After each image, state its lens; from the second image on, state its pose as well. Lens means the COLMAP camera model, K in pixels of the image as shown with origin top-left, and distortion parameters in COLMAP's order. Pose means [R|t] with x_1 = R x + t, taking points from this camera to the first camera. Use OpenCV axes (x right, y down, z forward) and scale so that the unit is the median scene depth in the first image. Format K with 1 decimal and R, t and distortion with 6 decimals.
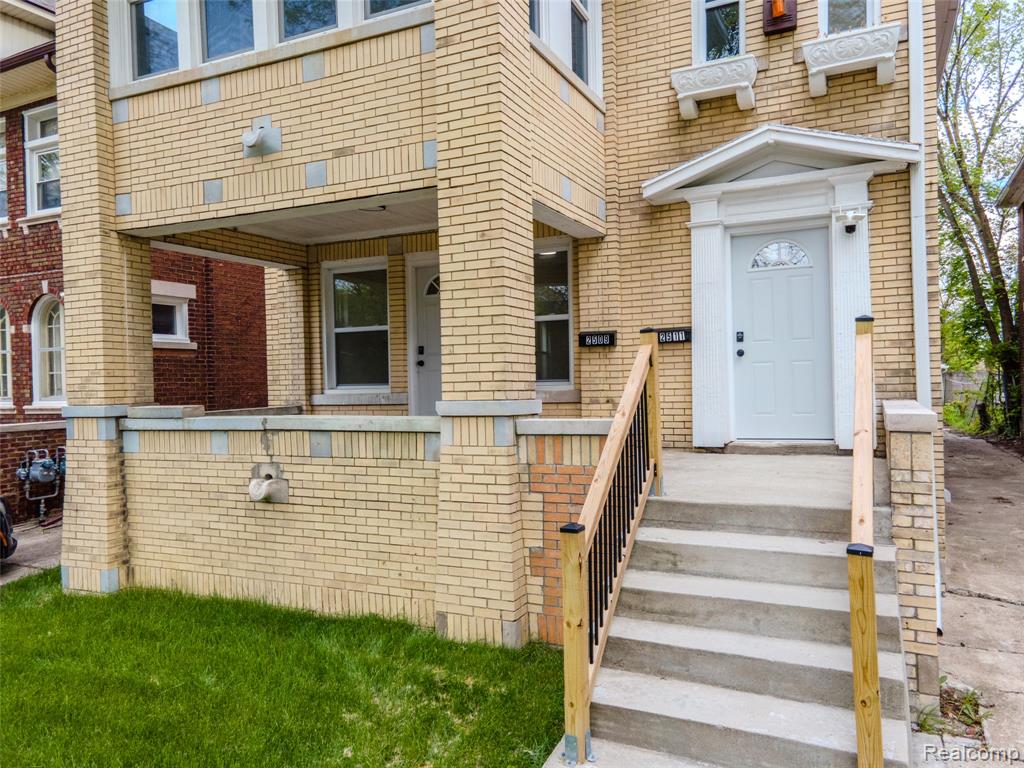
lens RADIAL K [[746.5, 0, 512.0], [0, 746.5, 384.0], [0, 0, 1]] dist [0.034433, 0.002322]
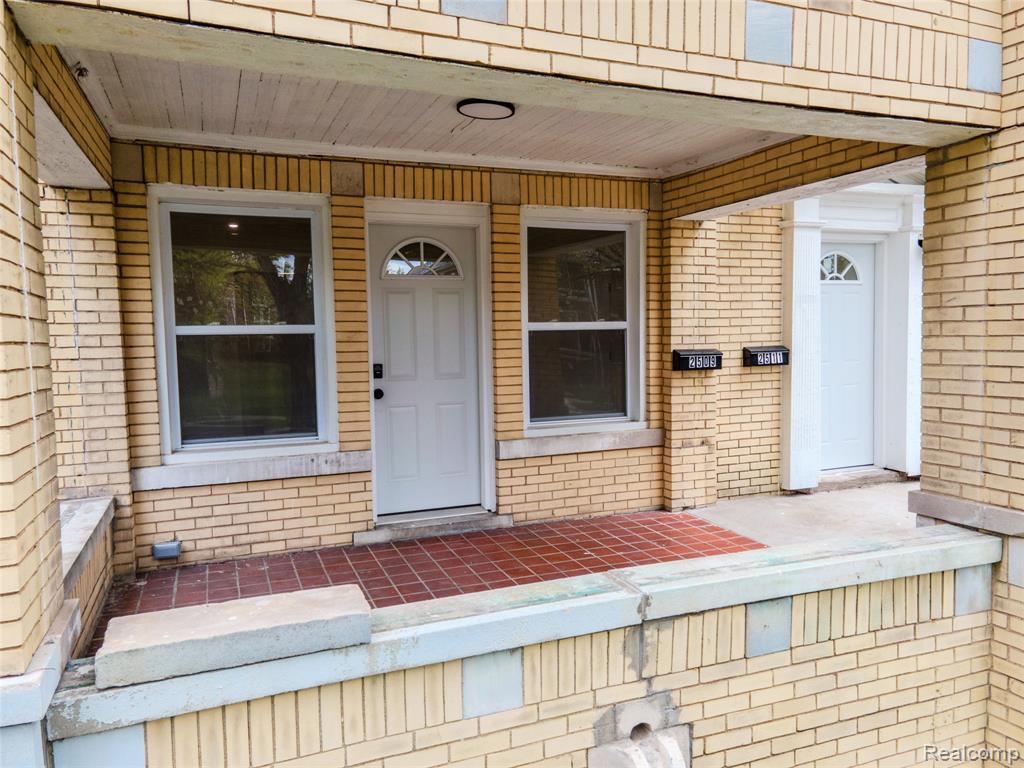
lens RADIAL K [[746.5, 0, 512.0], [0, 746.5, 384.0], [0, 0, 1]] dist [0.034433, 0.002322]
pose [[0.678137, -0.040269, 0.733831, -0.636289], [0.003967, 0.998684, 0.051137, -0.086661], [-0.734925, -0.031767, 0.677404, 0.727910]]
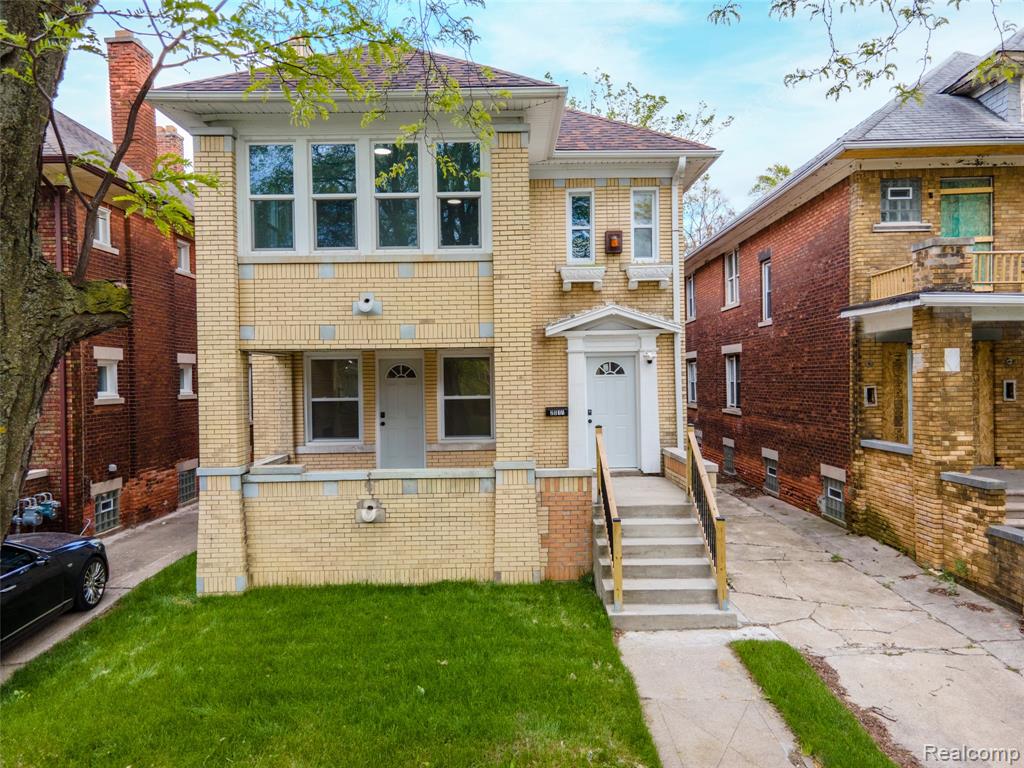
lens RADIAL K [[741.1, 0, 512.0], [0, 741.1, 384.0], [0, 0, 1]] dist [0.042371, -0.002284]
pose [[0.901867, 0.003921, 0.431997, -0.712800], [-0.002385, 0.999989, -0.004096, -0.137049], [-0.432008, 0.002663, 0.901866, -0.596677]]
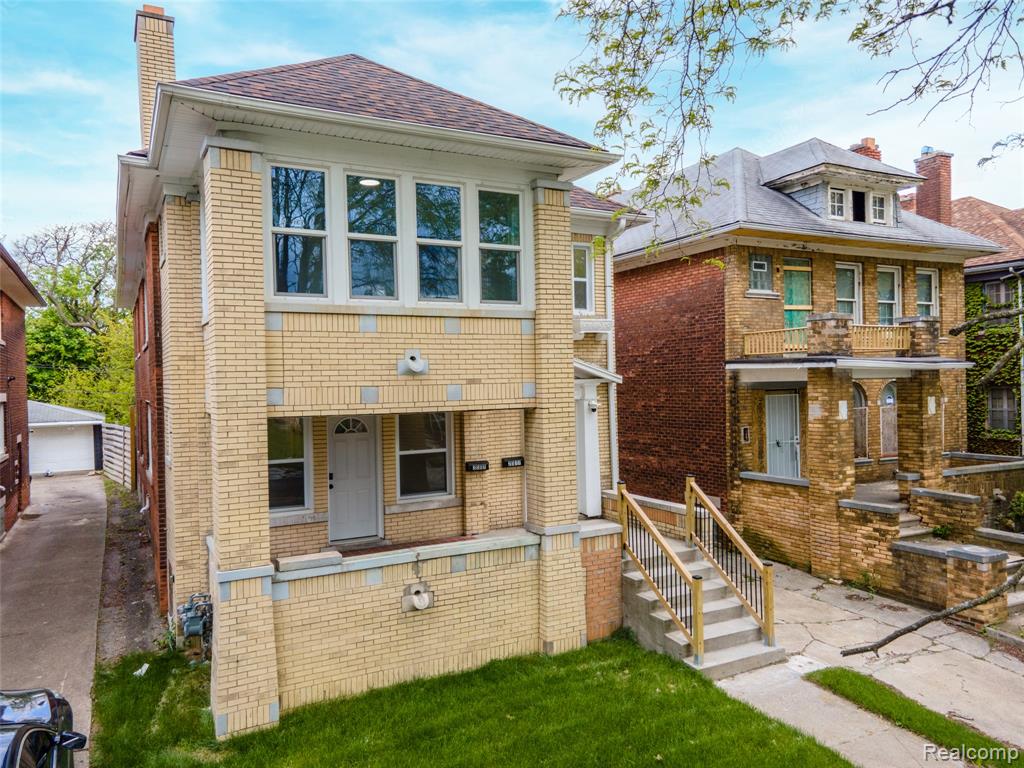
lens RADIAL K [[741.1, 0, 512.0], [0, 741.1, 384.0], [0, 0, 1]] dist [0.042371, -0.002284]
pose [[0.591020, 0.004819, 0.806643, -1.318515], [0.010052, 0.999861, -0.013339, -0.249946], [-0.806594, 0.015992, 0.590889, -0.022521]]
